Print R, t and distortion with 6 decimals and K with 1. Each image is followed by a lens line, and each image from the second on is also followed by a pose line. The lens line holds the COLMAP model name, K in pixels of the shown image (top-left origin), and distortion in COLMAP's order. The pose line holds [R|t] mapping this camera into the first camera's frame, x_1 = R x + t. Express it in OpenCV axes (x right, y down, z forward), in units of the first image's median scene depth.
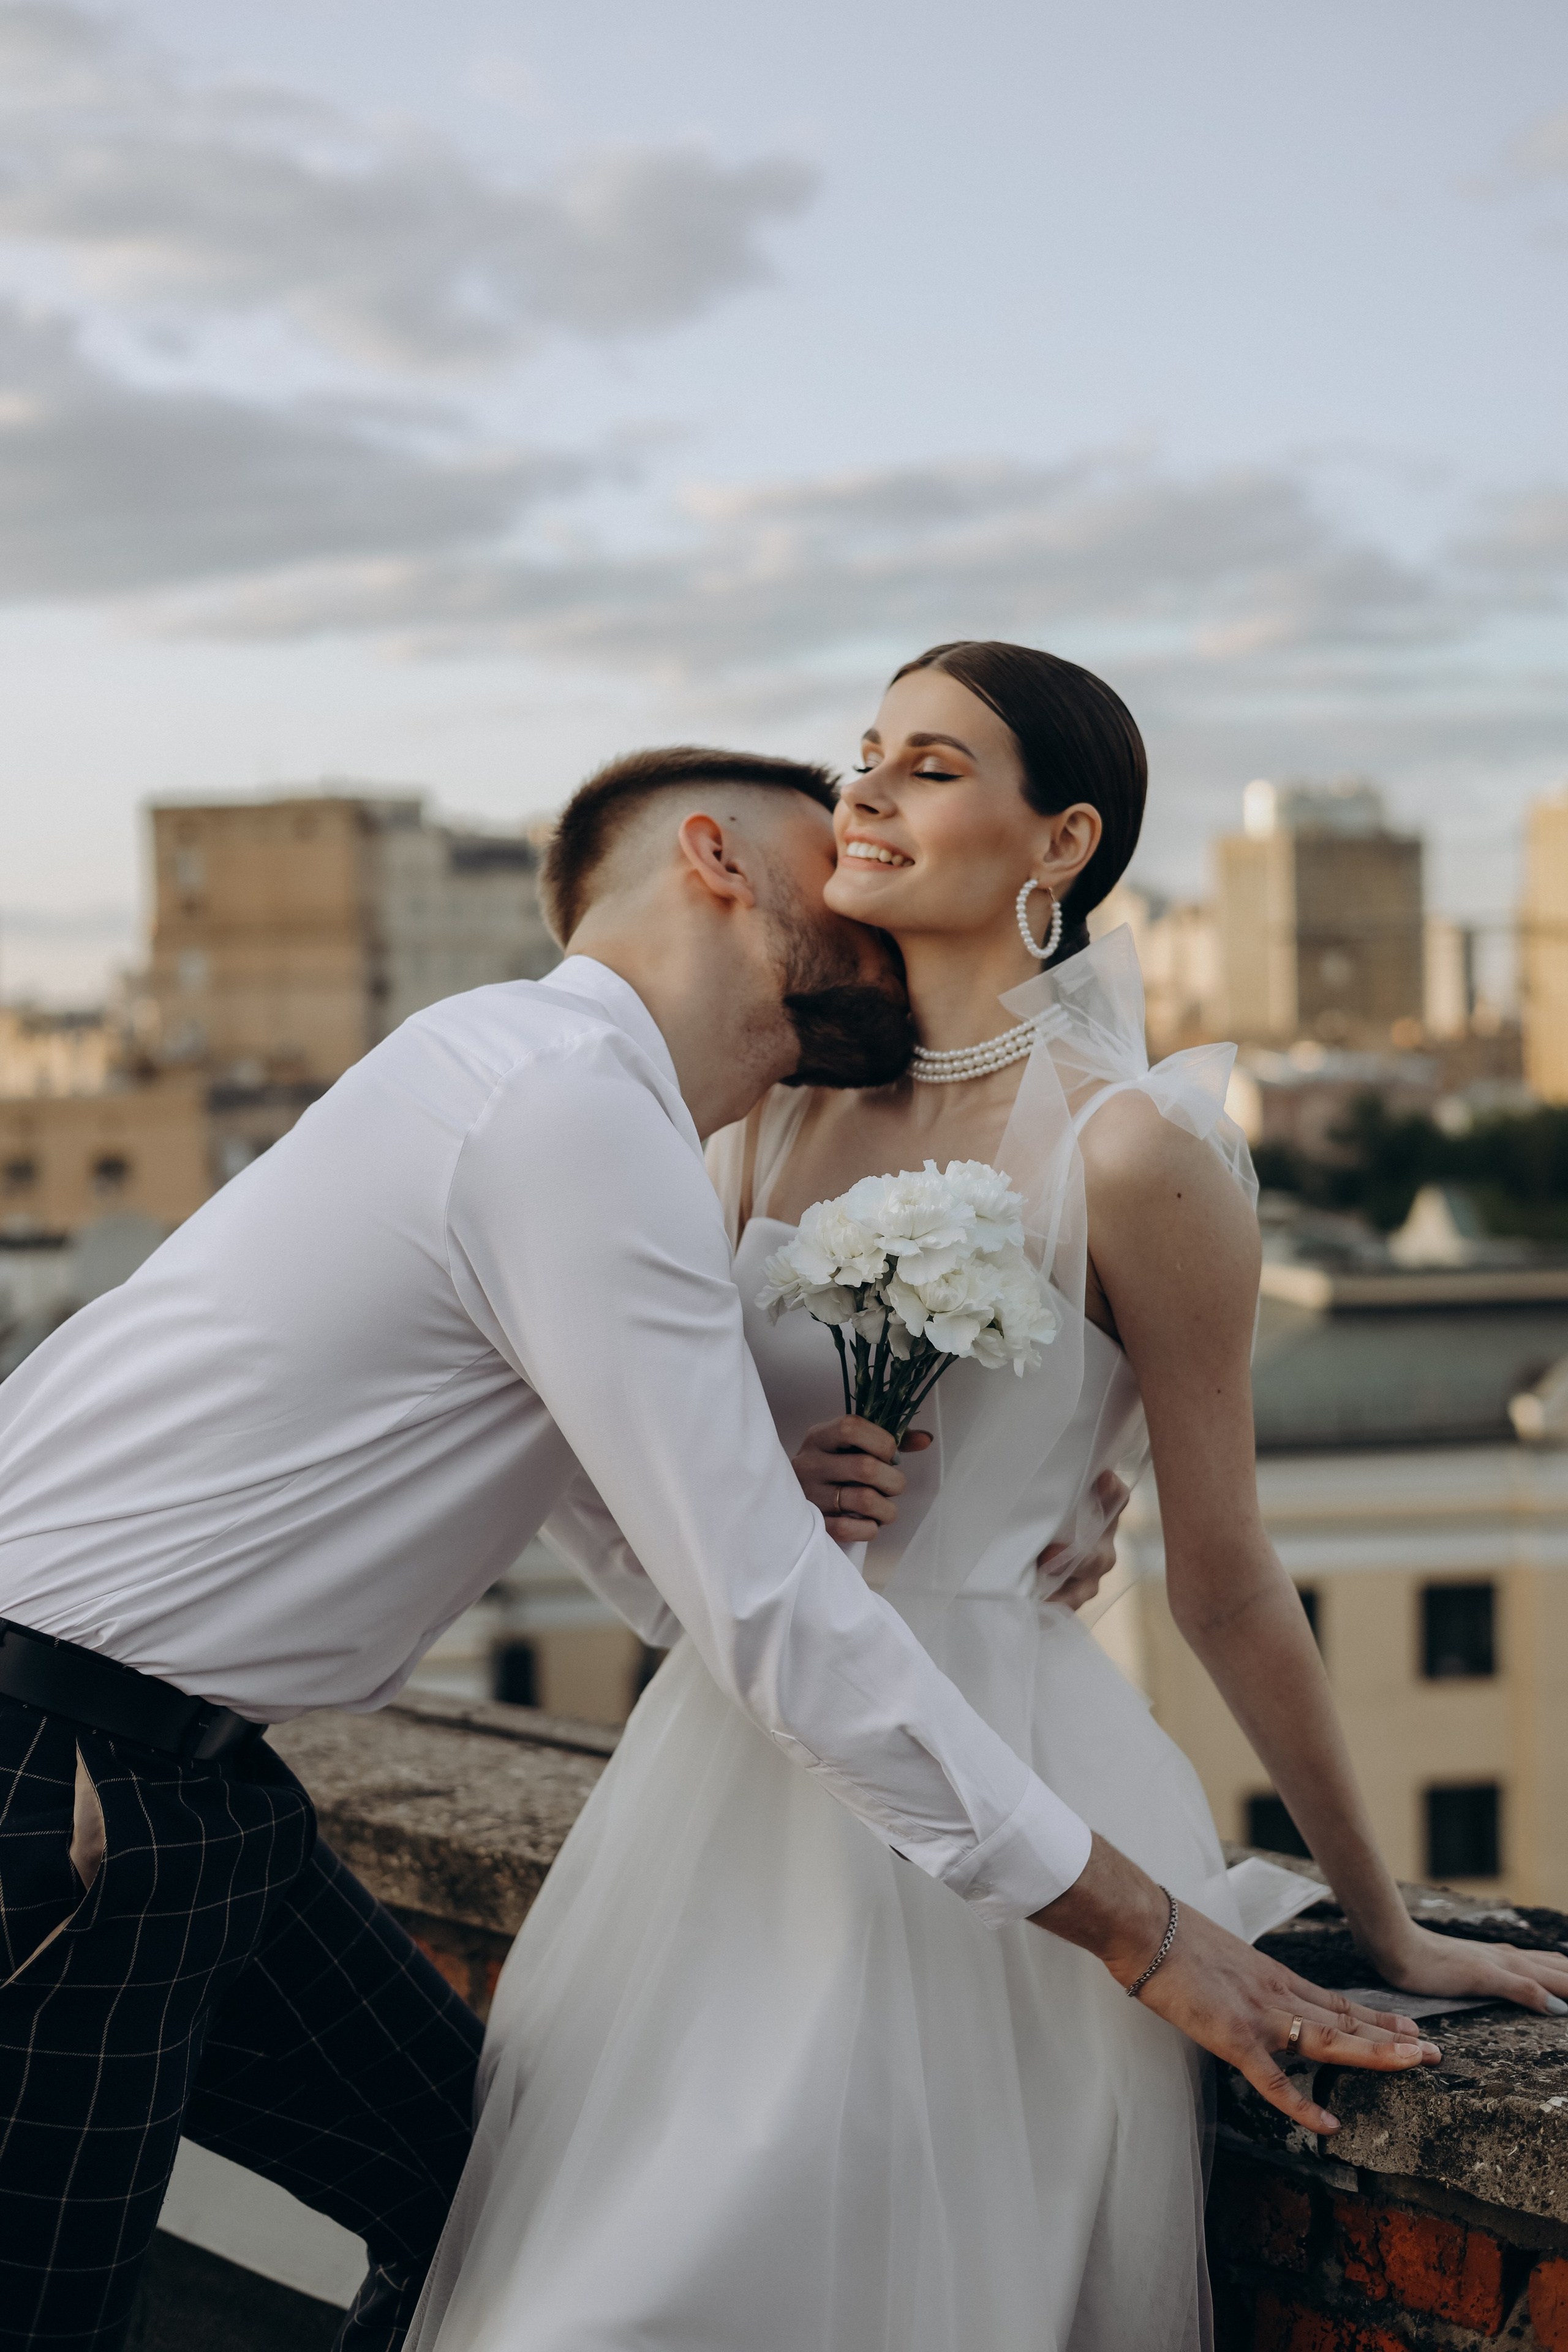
lens RADIAL K [[3696.9, 0, 779.2], [0, 3696.9, 1073.4], [0, 0, 1]] dist [-0.034129, -0.047228]
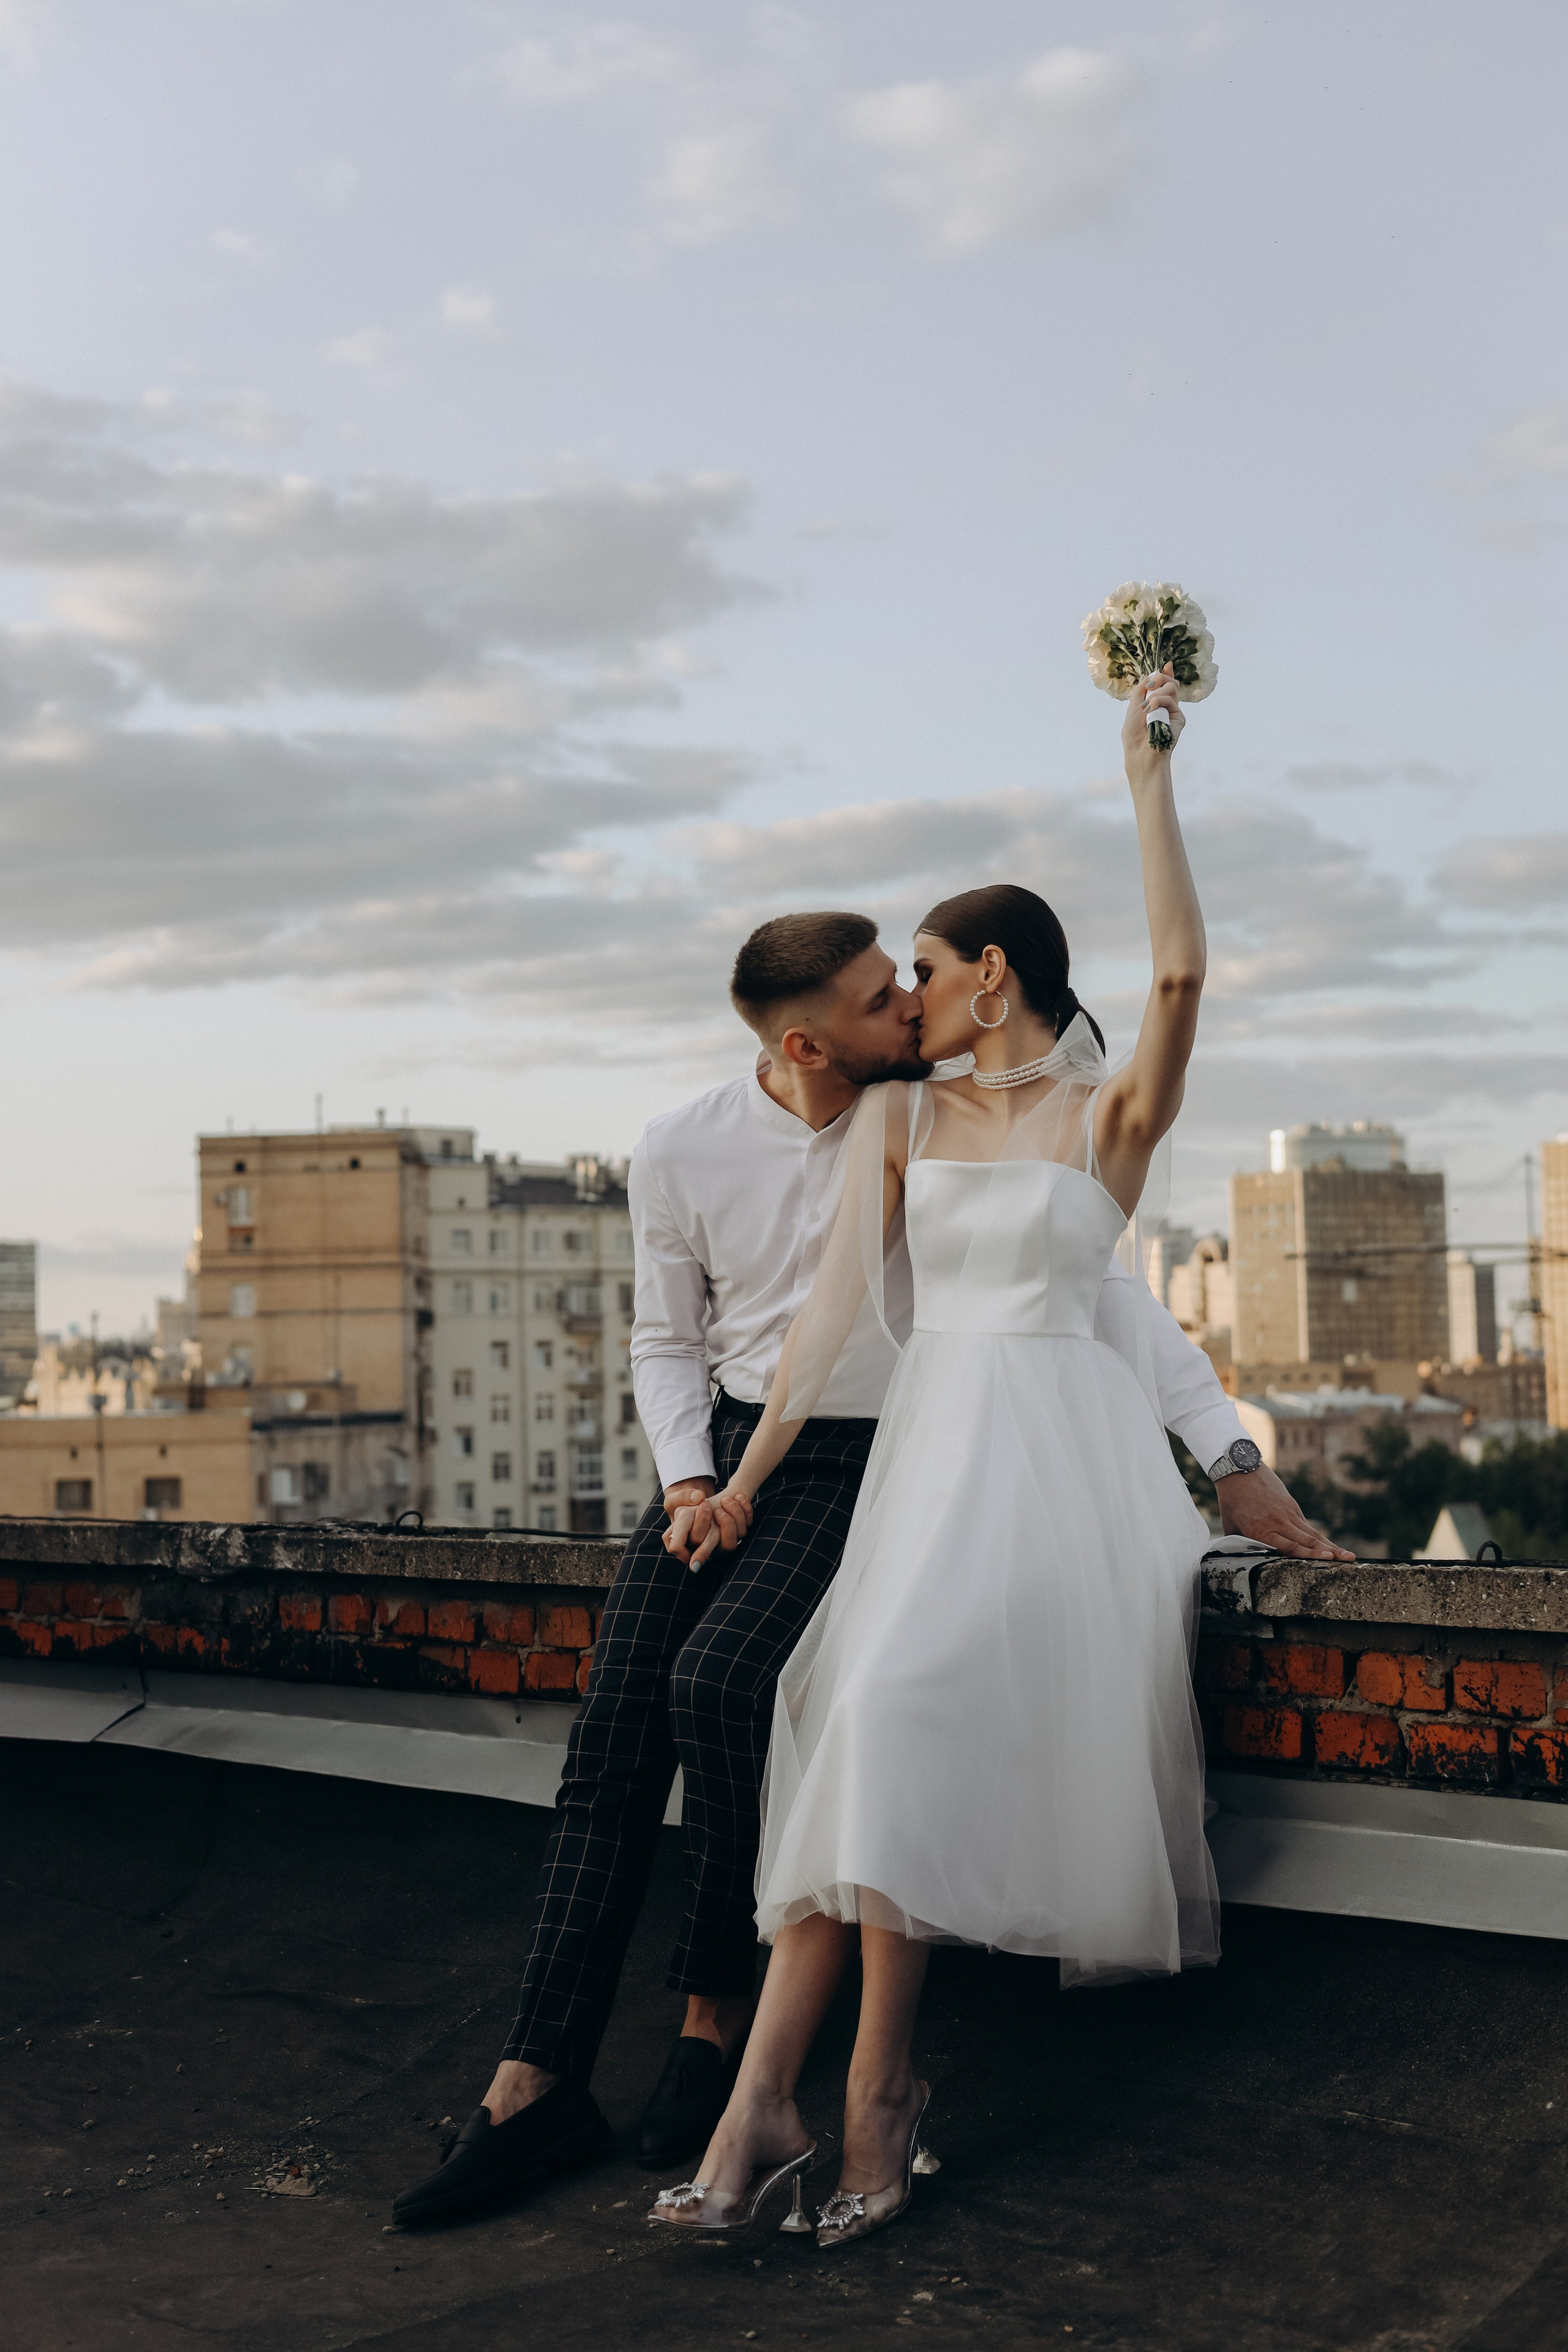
lens RADIAL K [[3950.5, 0, 784.0], [0, 3950.5, 1175.8], [0, 0, 1]] dist [-0.057709, -0.107029]
pose [[0.999988, -0.004391, 0.001960, -0.013981], [0.004523, 0.997313, -0.073116, 0.026391], [-0.001634, 0.073124, 0.997322, -0.144791]]
